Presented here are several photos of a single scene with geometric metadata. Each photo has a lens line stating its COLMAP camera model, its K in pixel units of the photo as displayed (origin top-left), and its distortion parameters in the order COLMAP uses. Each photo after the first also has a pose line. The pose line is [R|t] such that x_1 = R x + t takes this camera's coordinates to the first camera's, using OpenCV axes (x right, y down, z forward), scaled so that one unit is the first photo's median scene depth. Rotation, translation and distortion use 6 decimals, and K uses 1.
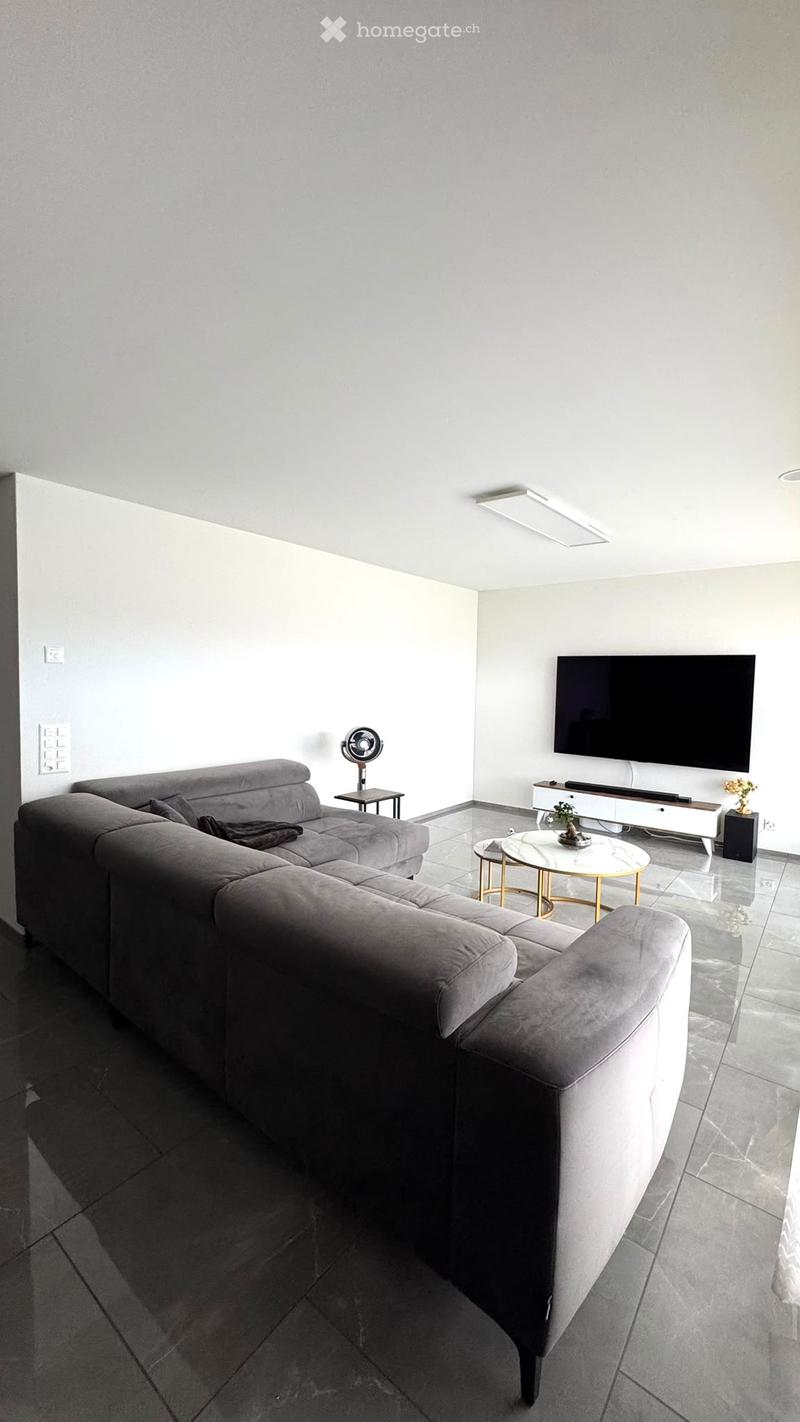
lens RADIAL K [[565.3, 0, 401.6], [0, 565.3, 708.8], [0, 0, 1]] dist [0.001485, -0.000483]
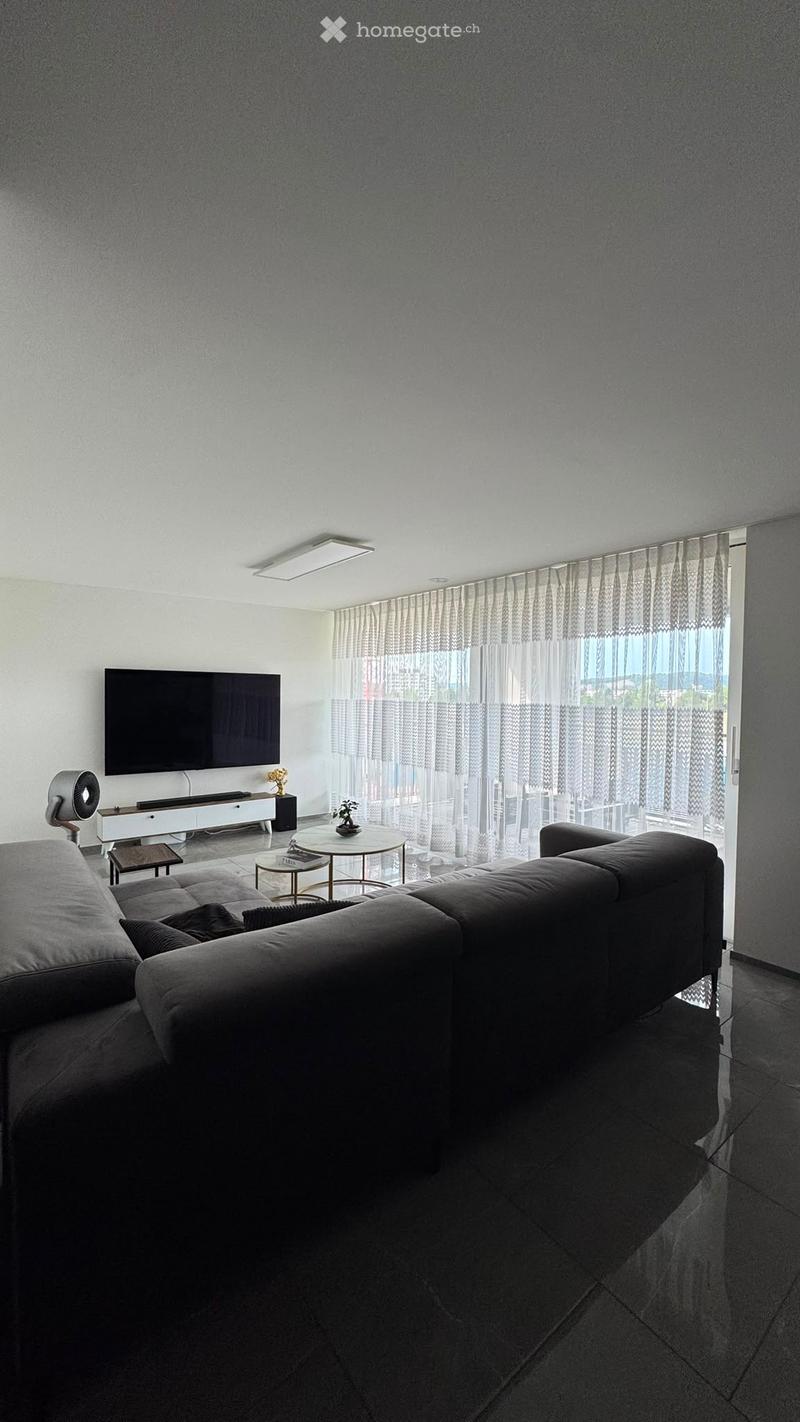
lens RADIAL K [[565.3, 0, 401.0], [0, 565.3, 710.9], [0, 0, 1]] dist [0.001485, -0.000483]
pose [[0.254359, -0.046608, 0.965986, -0.575409], [0.049334, 0.998163, 0.035170, -0.042557], [-0.965851, 0.038710, 0.256191, 0.377526]]
